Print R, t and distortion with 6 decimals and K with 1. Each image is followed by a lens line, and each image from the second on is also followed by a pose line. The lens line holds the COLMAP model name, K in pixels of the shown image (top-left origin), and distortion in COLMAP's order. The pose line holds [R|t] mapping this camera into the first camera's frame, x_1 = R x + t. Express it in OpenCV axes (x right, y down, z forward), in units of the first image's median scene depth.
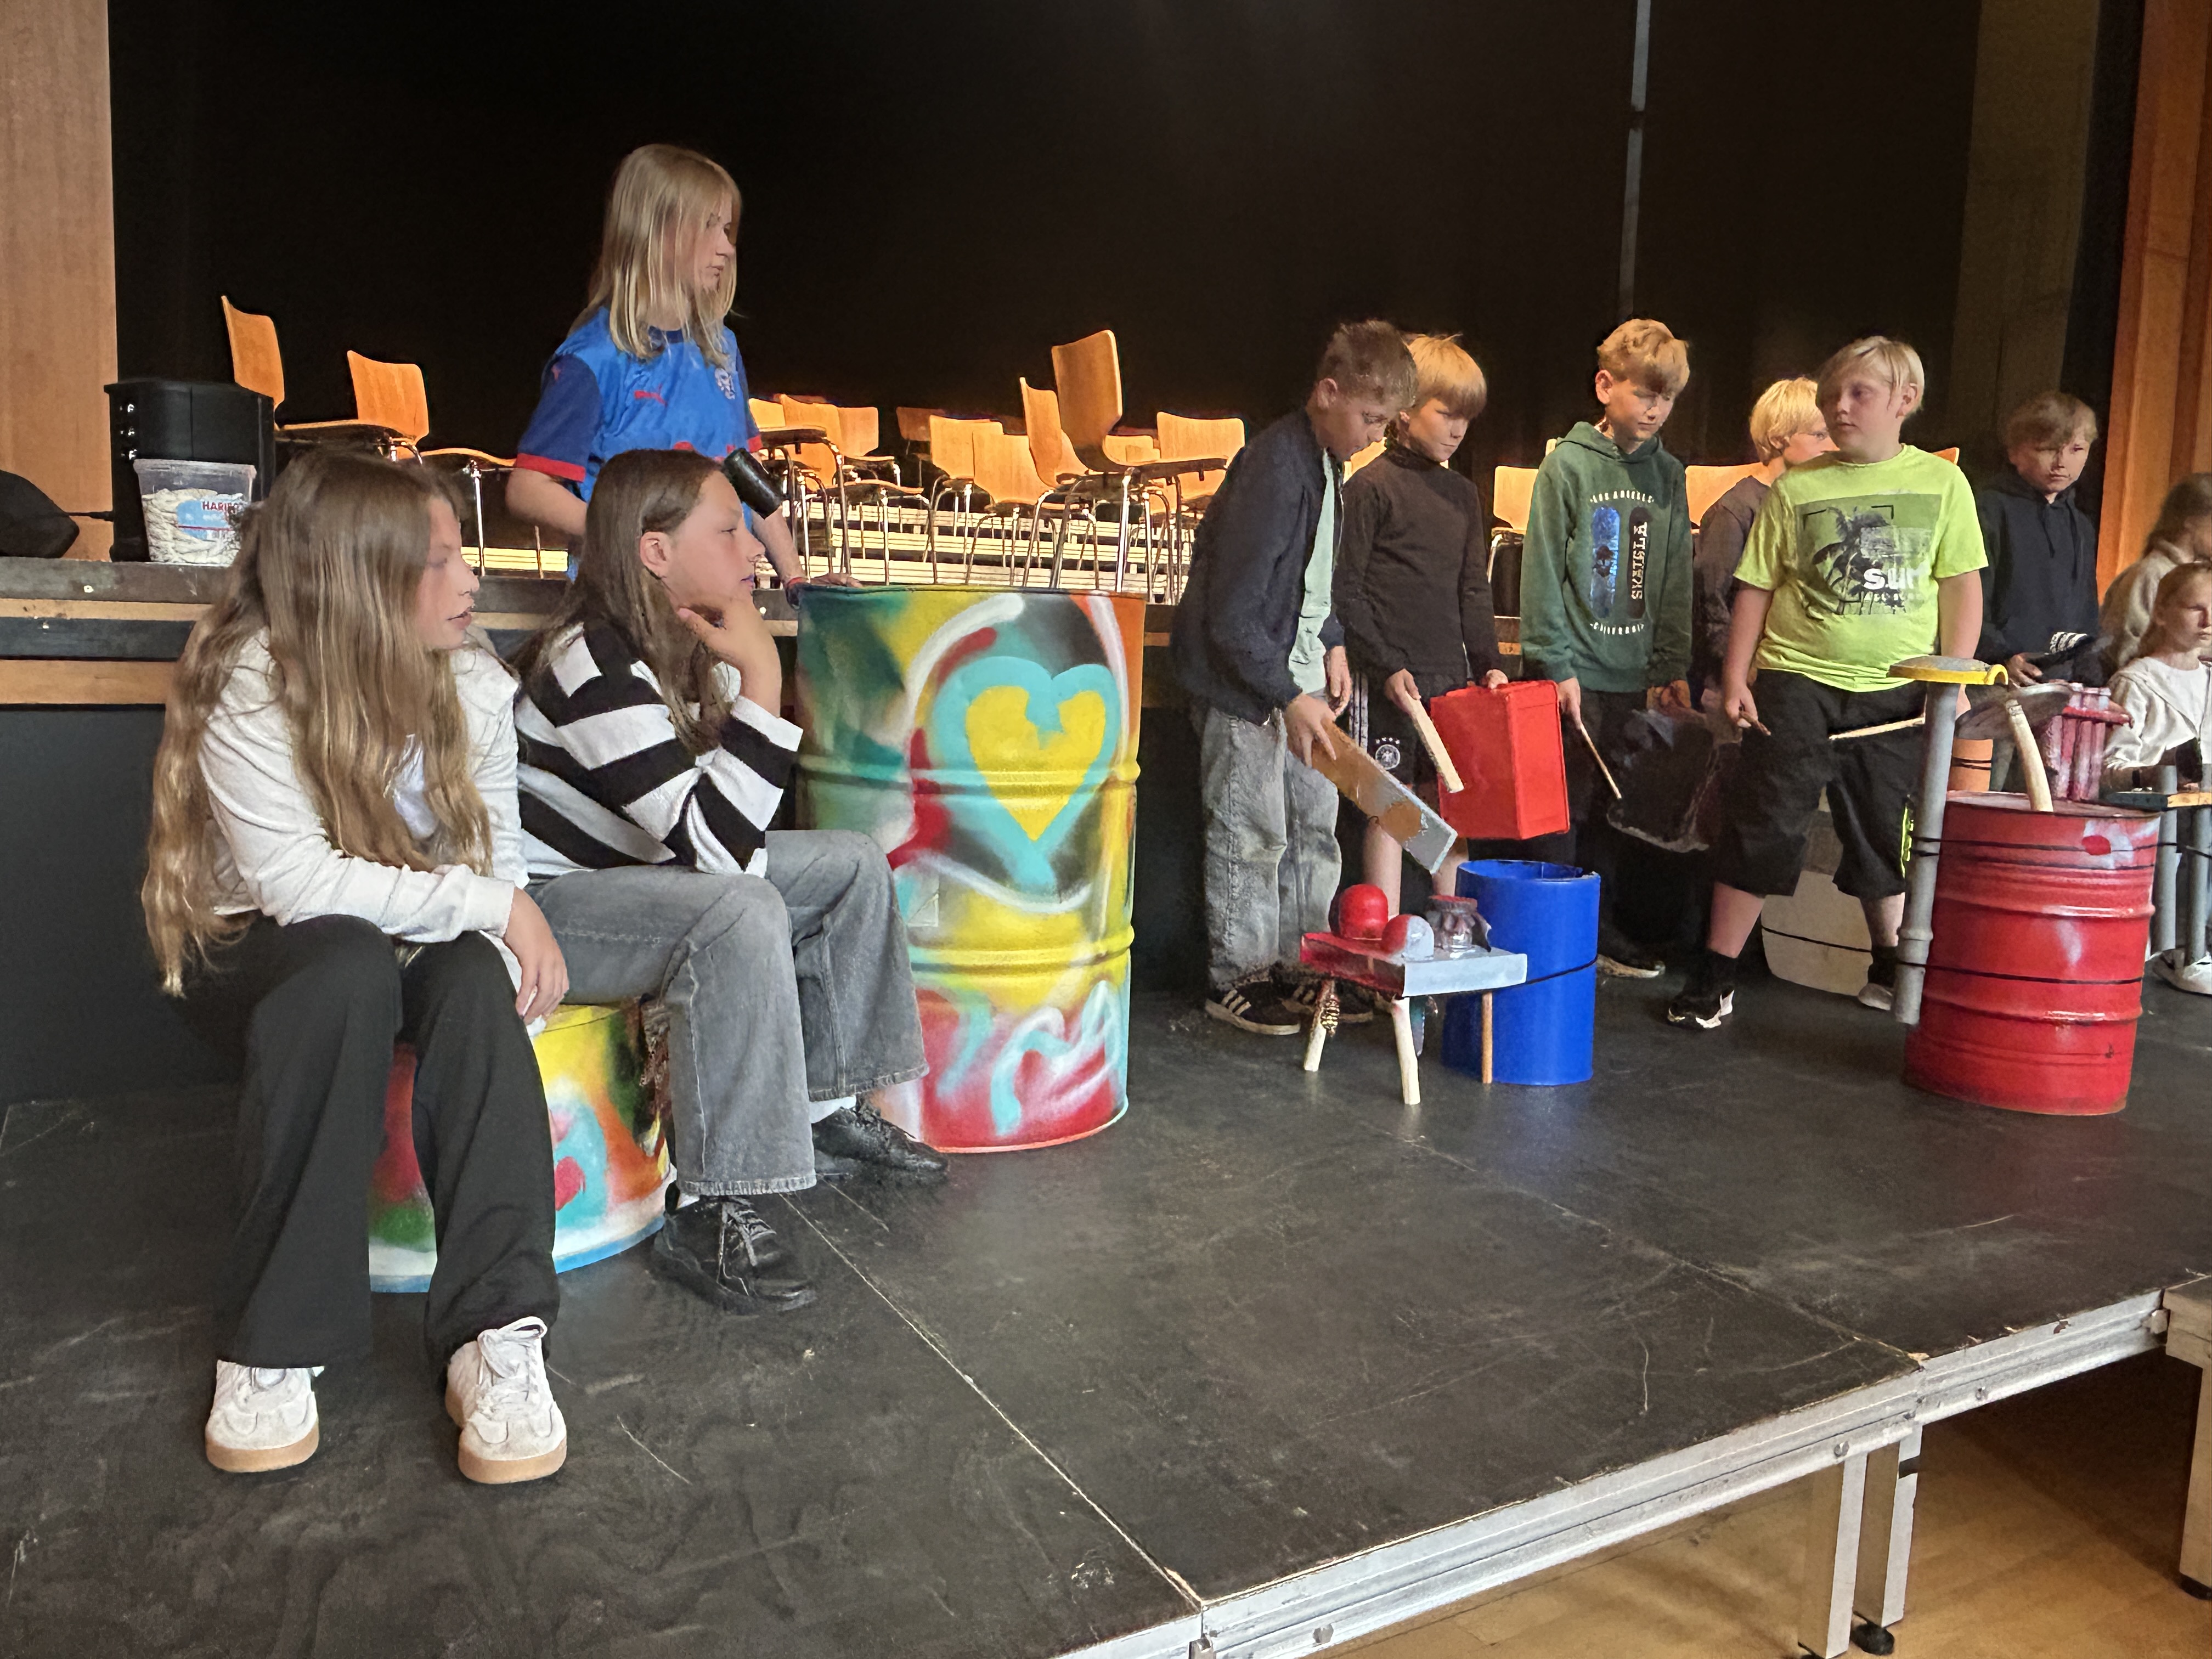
lens RADIAL K [[1634.4, 0, 1088.9], [0, 1634.4, 815.0], [0, 0, 1]] dist [-0.001027, -0.011744]
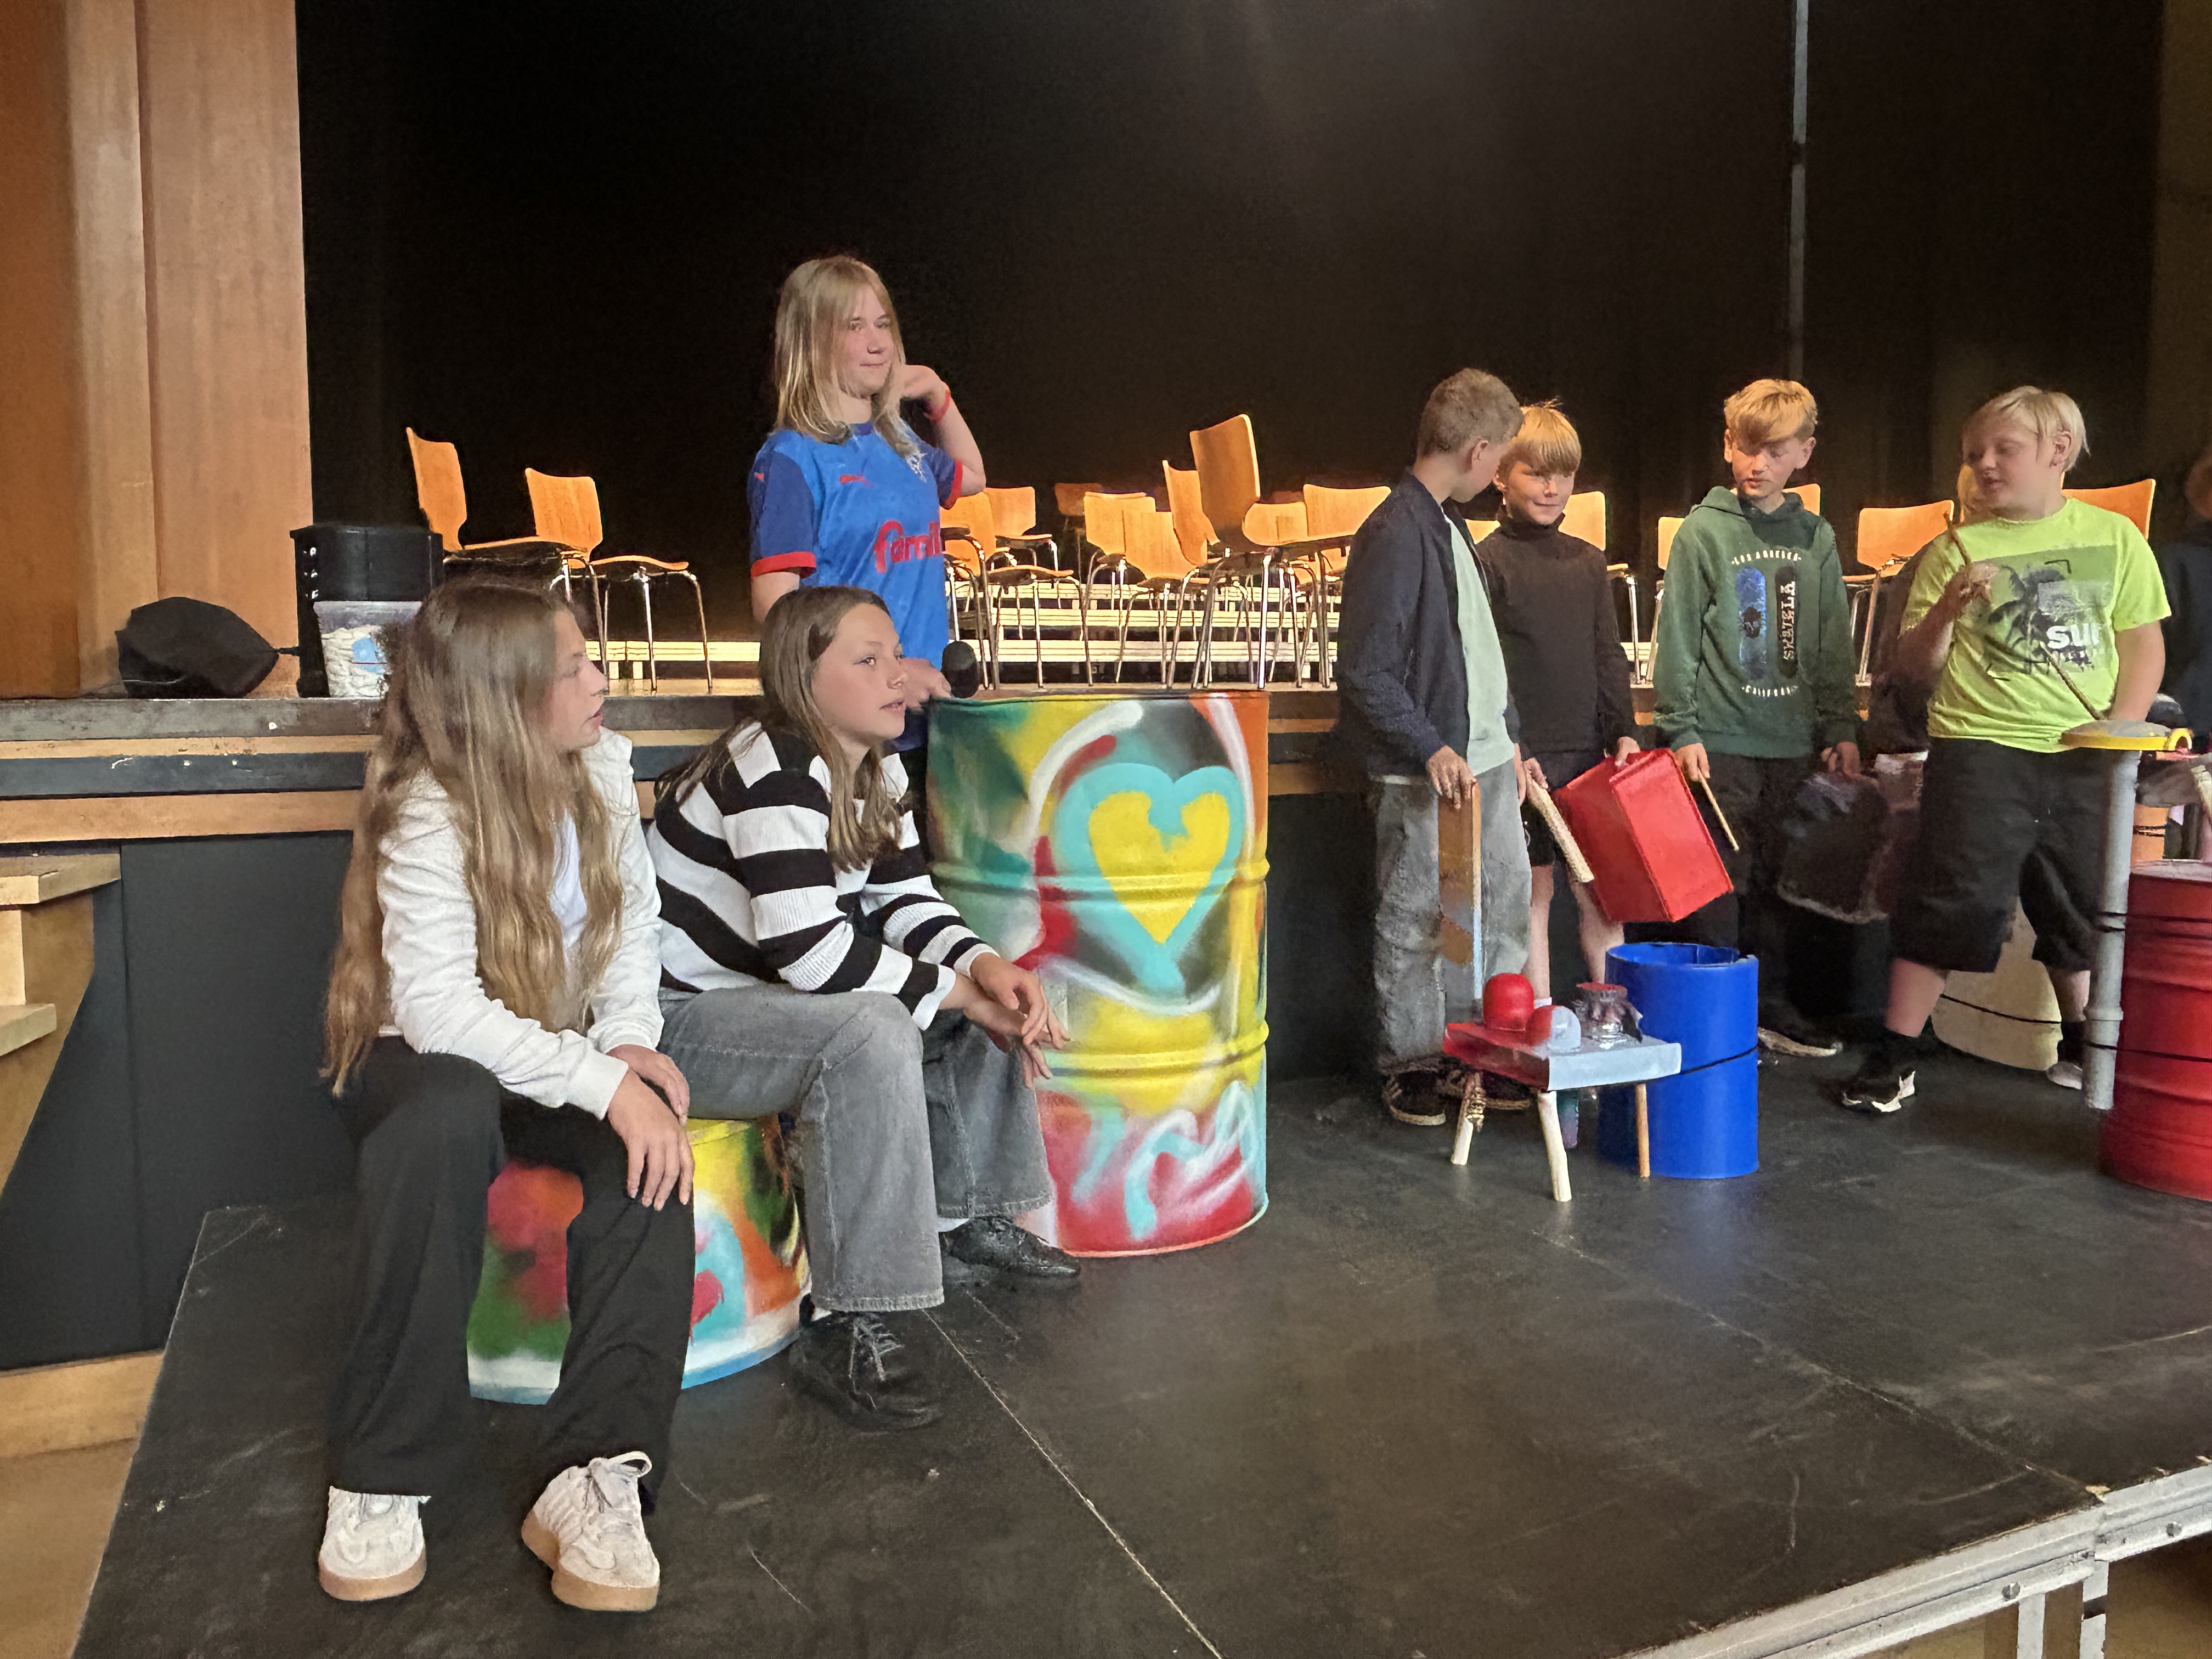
lens RADIAL K [[1634.4, 0, 1088.9], [0, 1634.4, 815.0], [0, 0, 1]] dist [-0.001027, -0.011744]
pose [[0.993820, -0.029574, -0.106996, 0.032088], [0.025727, 0.998978, -0.037154, -0.026843], [0.107986, 0.034172, 0.993565, -0.004946]]
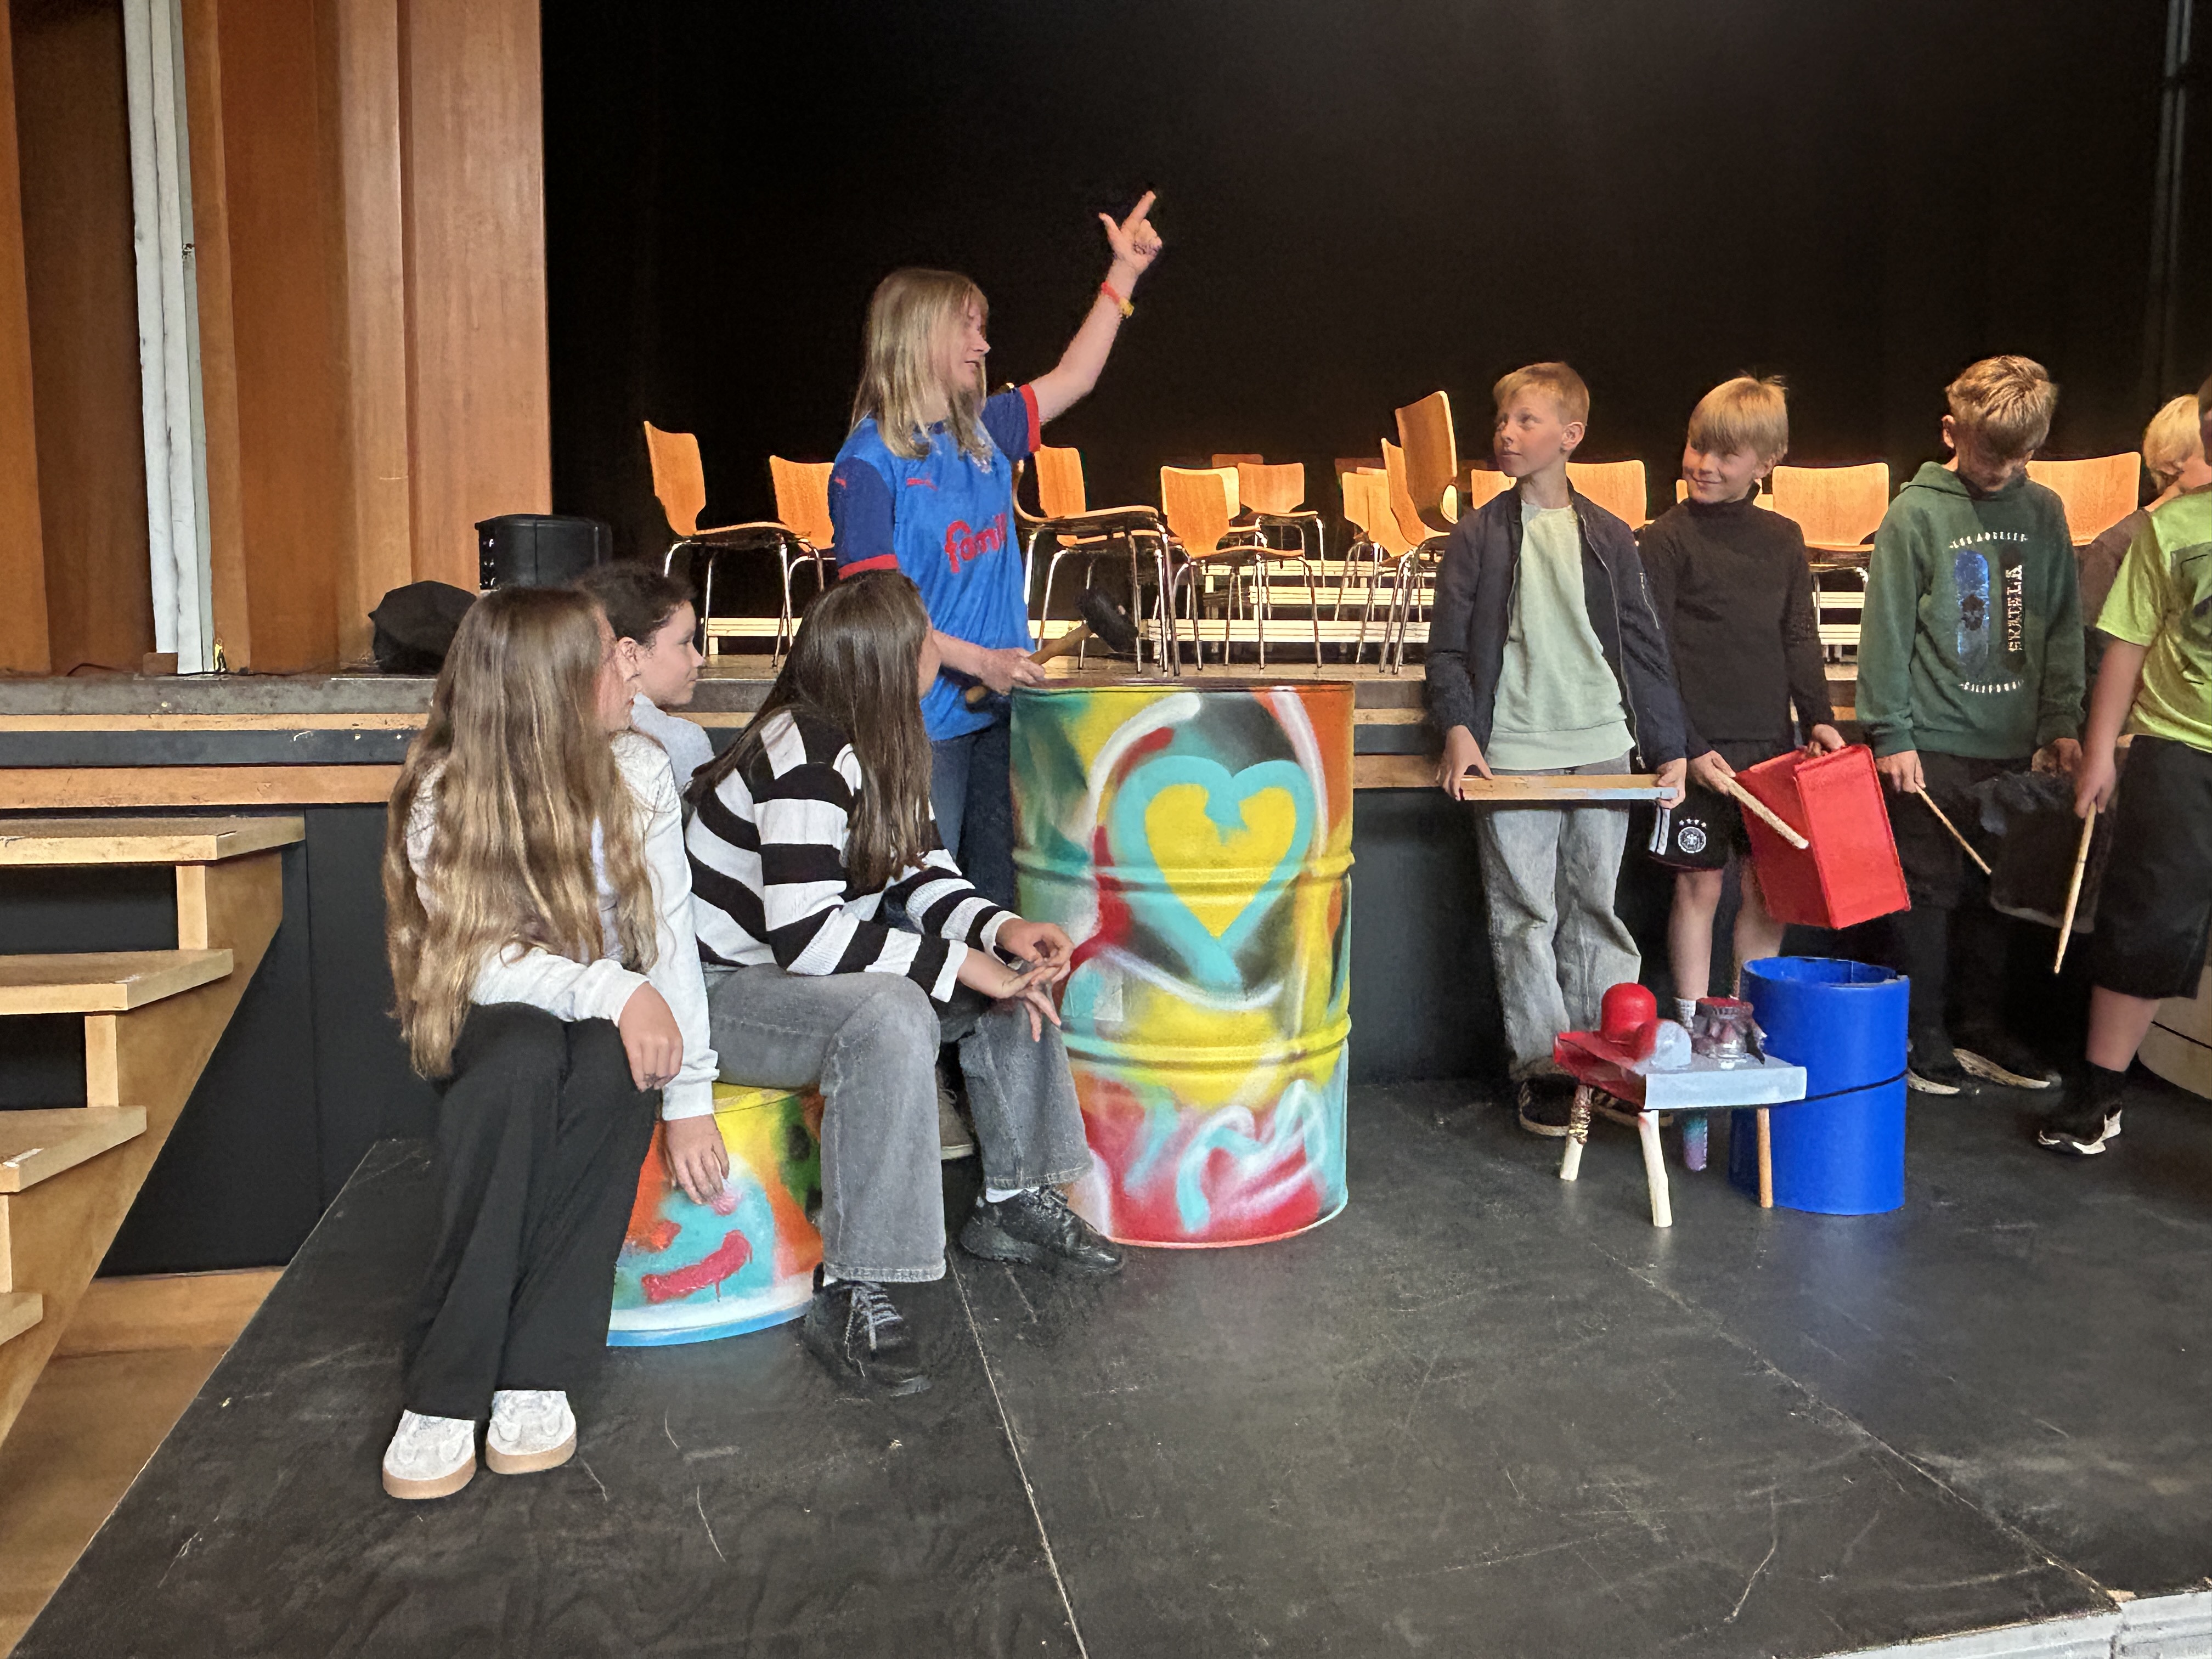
lens RADIAL K [[1634.4, 0, 1088.9], [0, 1634.4, 815.0], [0, 0, 1]] dist [-0.001027, -0.011744]
pose [[0.954461, 0.000048, -0.298337, 0.187284], [-0.007259, 0.999708, -0.023065, -0.035340], [0.298249, 0.024181, 0.954182, 0.022780]]
